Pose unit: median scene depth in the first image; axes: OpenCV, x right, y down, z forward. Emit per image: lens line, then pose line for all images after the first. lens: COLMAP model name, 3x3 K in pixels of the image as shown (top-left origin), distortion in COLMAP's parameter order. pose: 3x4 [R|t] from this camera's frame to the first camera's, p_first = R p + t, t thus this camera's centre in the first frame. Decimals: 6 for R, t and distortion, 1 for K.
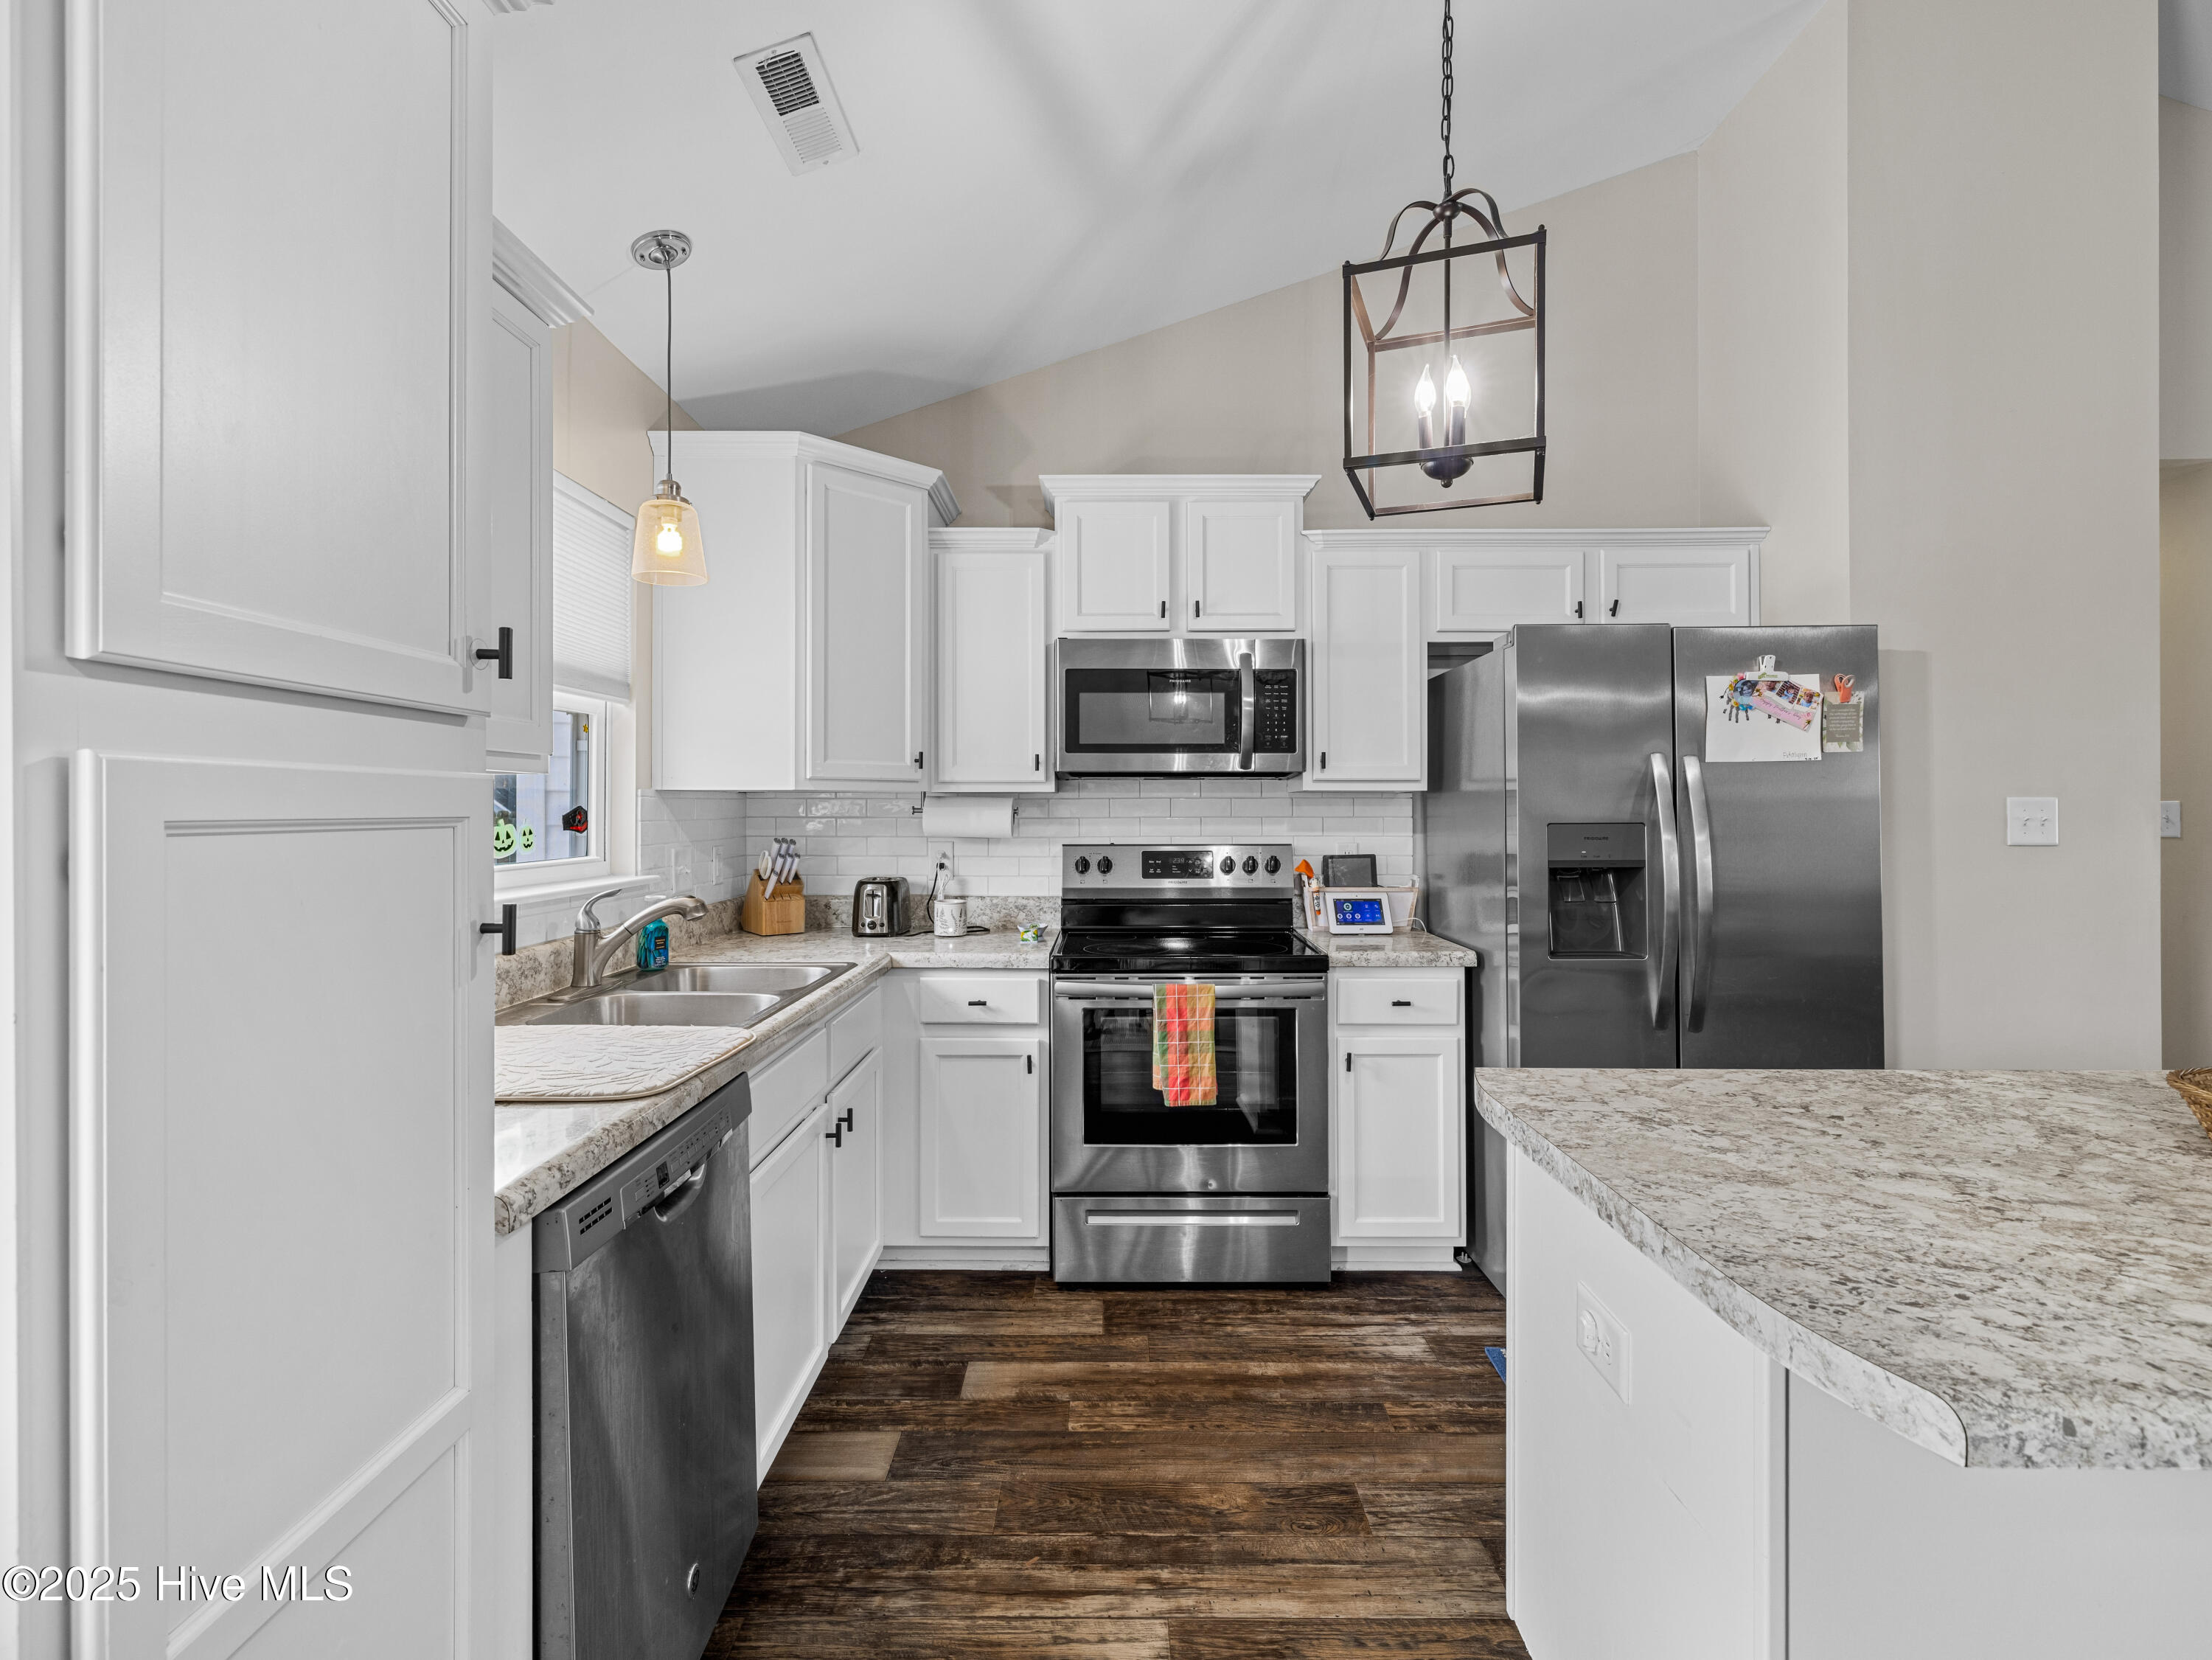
lens RADIAL K [[1054.8, 0, 1107.1], [0, 1054.8, 809.7], [0, 0, 1]] dist [-0.000680, 0.000196]
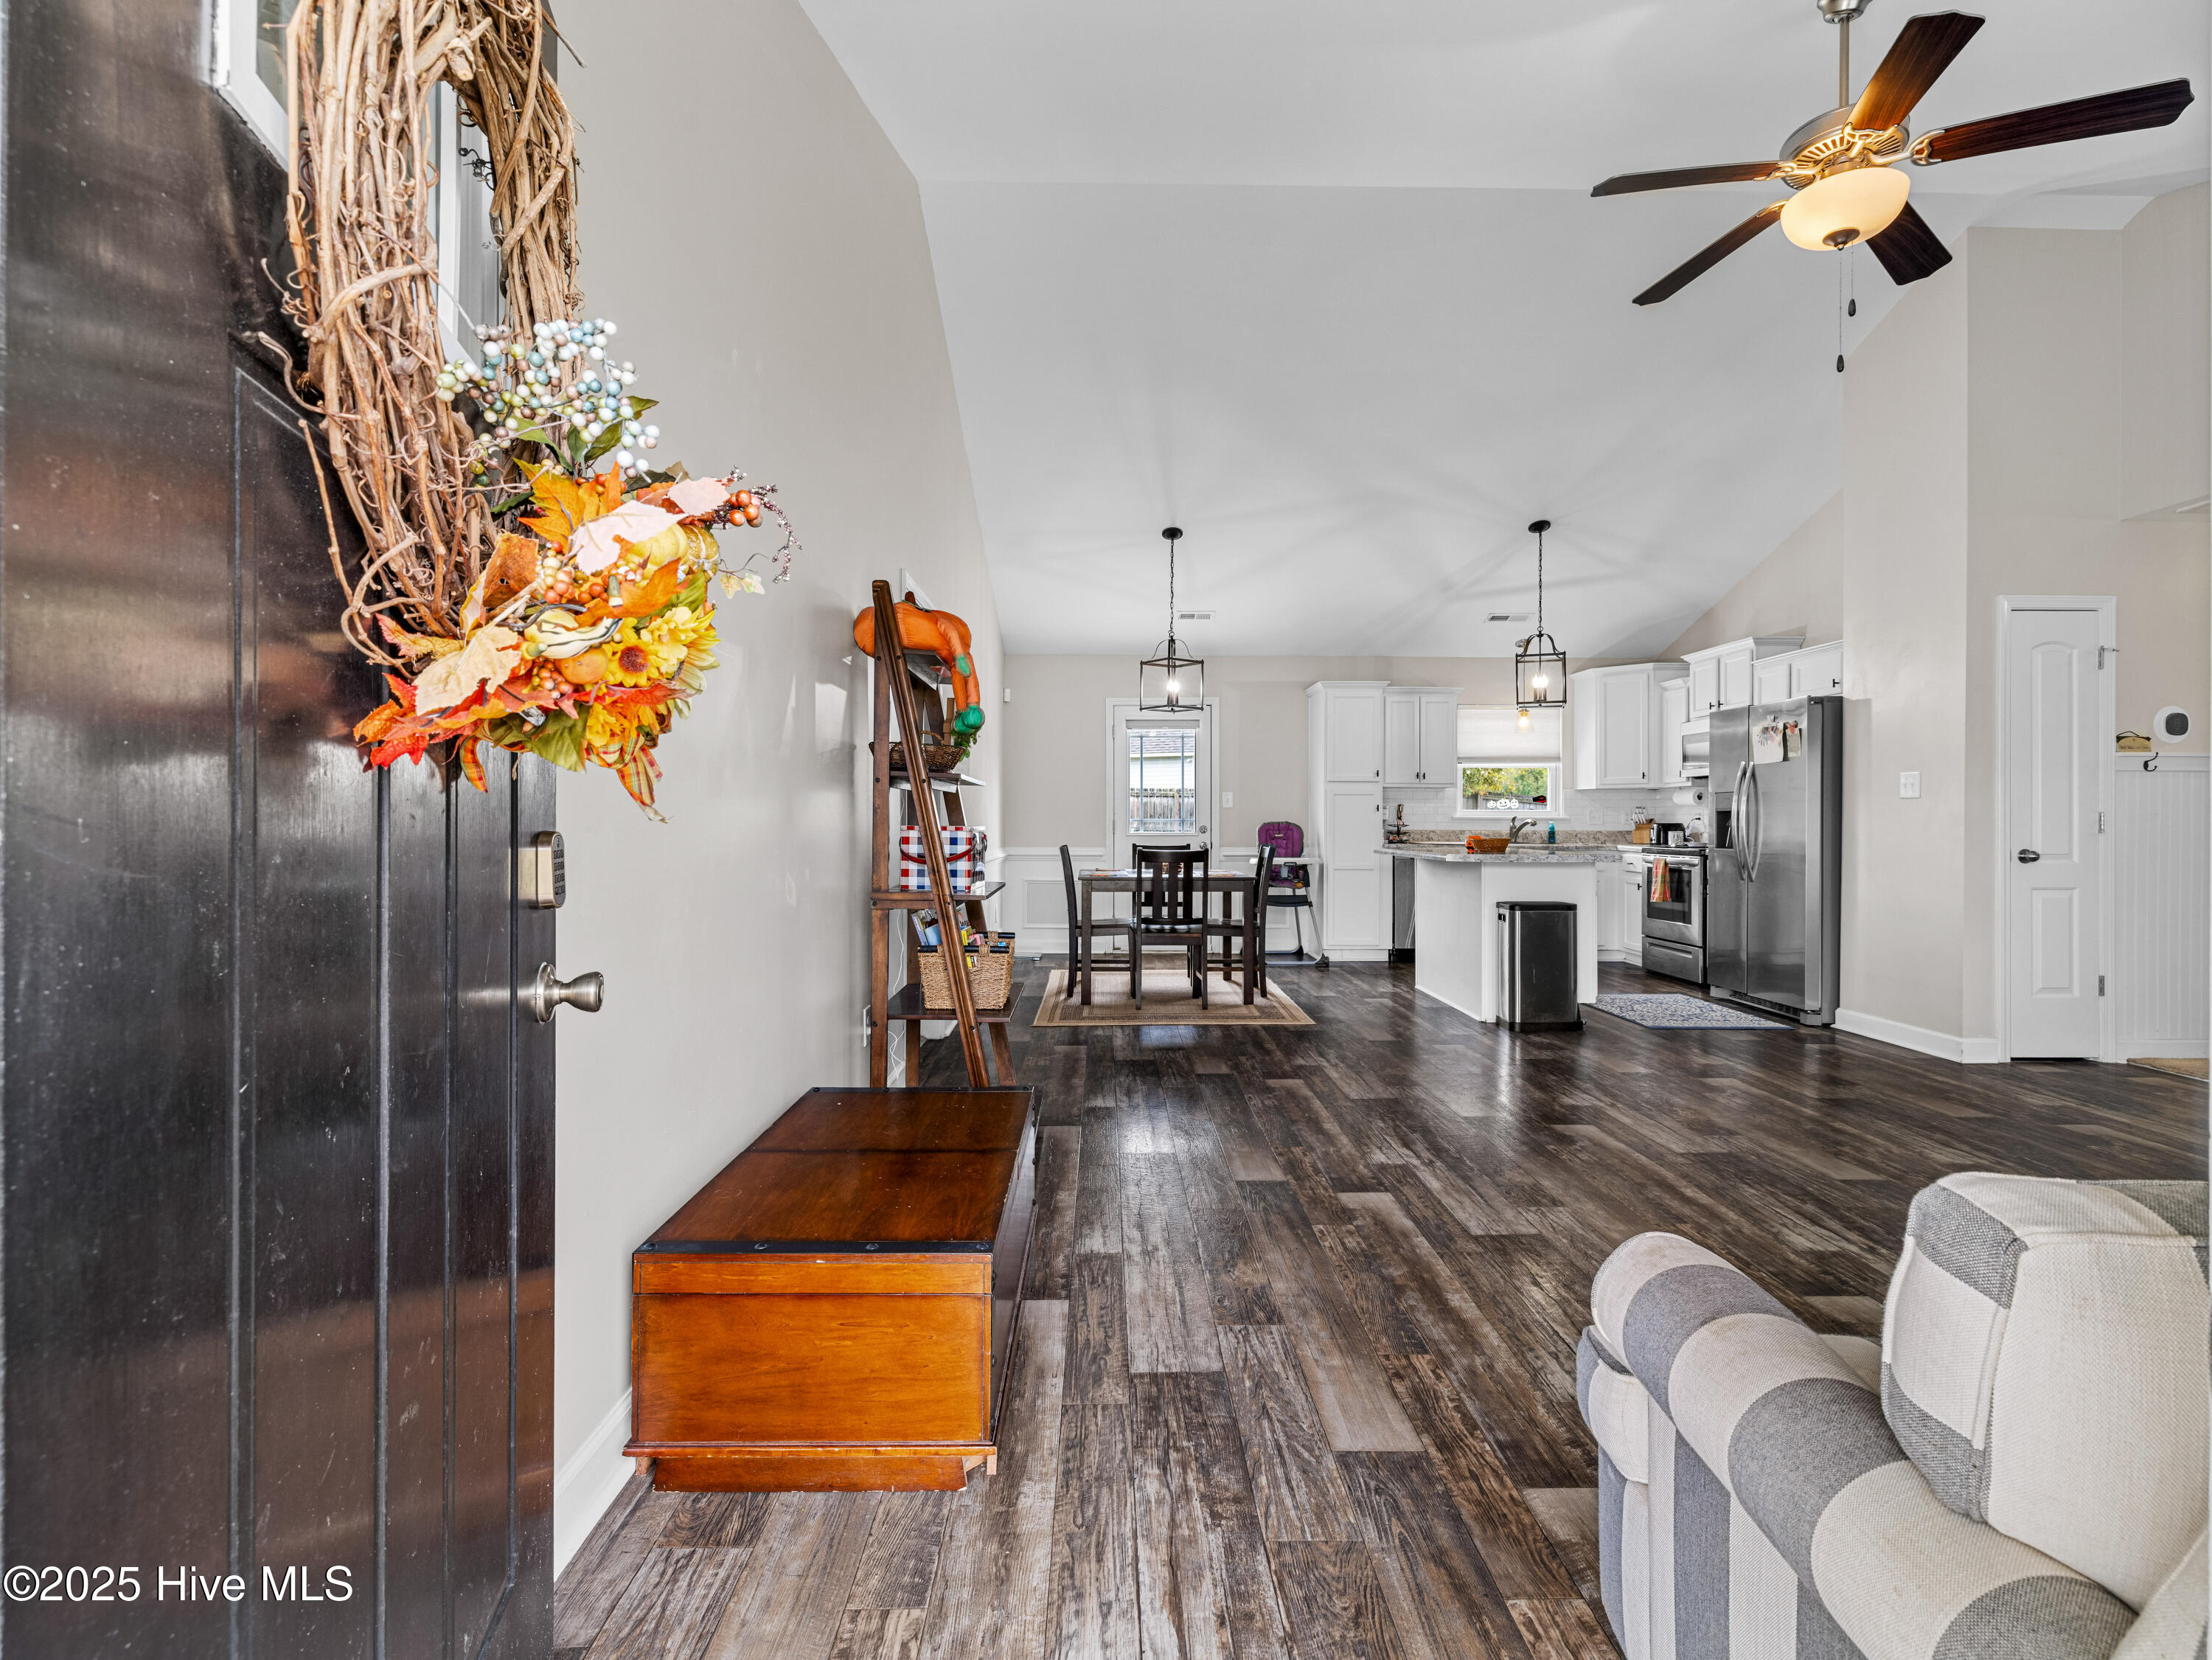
lens RADIAL K [[1051.6, 0, 1116.3], [0, 1051.6, 829.8], [0, 0, 1]] dist [-0.002122, -0.000807]
pose [[0.017593, 0.008943, -0.999805, 2.586612], [-0.004863, 0.999949, 0.008859, 0.076730], [0.999833, 0.004706, 0.017636, -0.388771]]
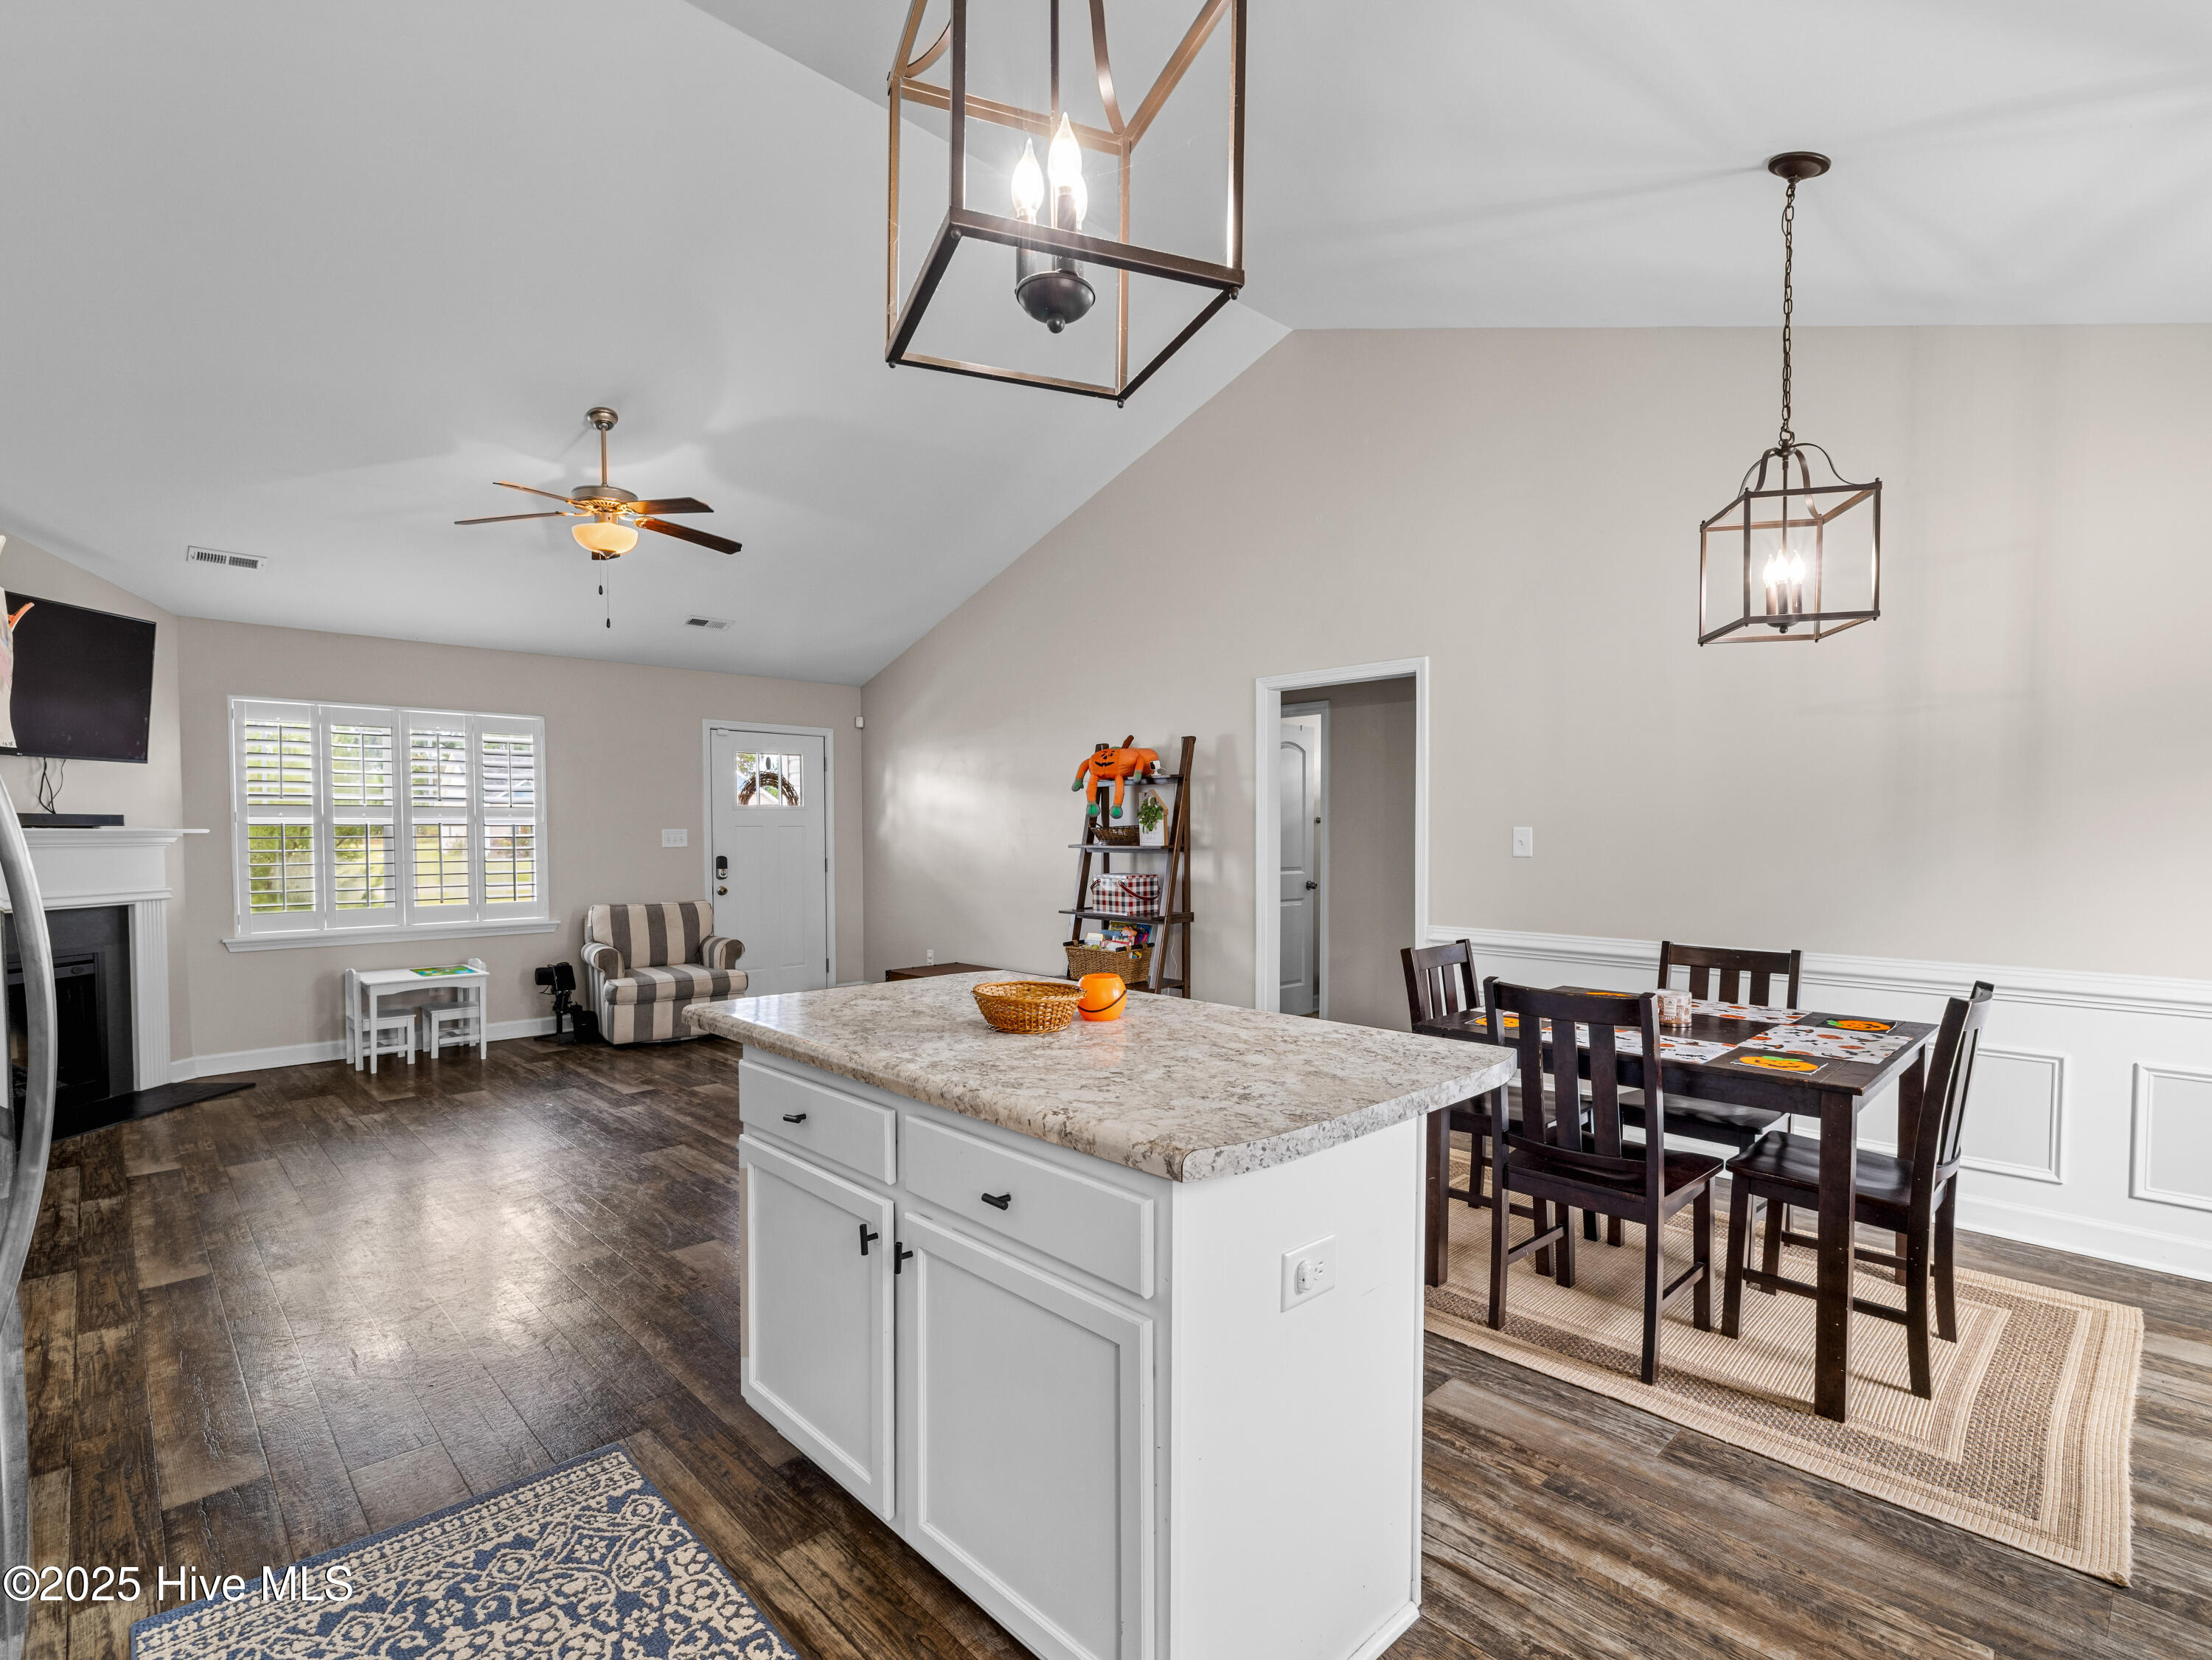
lens RADIAL K [[1059.2, 0, 1095.7], [0, 1059.2, 858.9], [0, 0, 1]] dist [0.001836, -0.000575]
pose [[-0.692107, -0.016536, 0.721605, -0.101043], [0.003850, 0.999639, 0.026600, -0.001398], [-0.721784, 0.021188, -0.691794, 0.889983]]
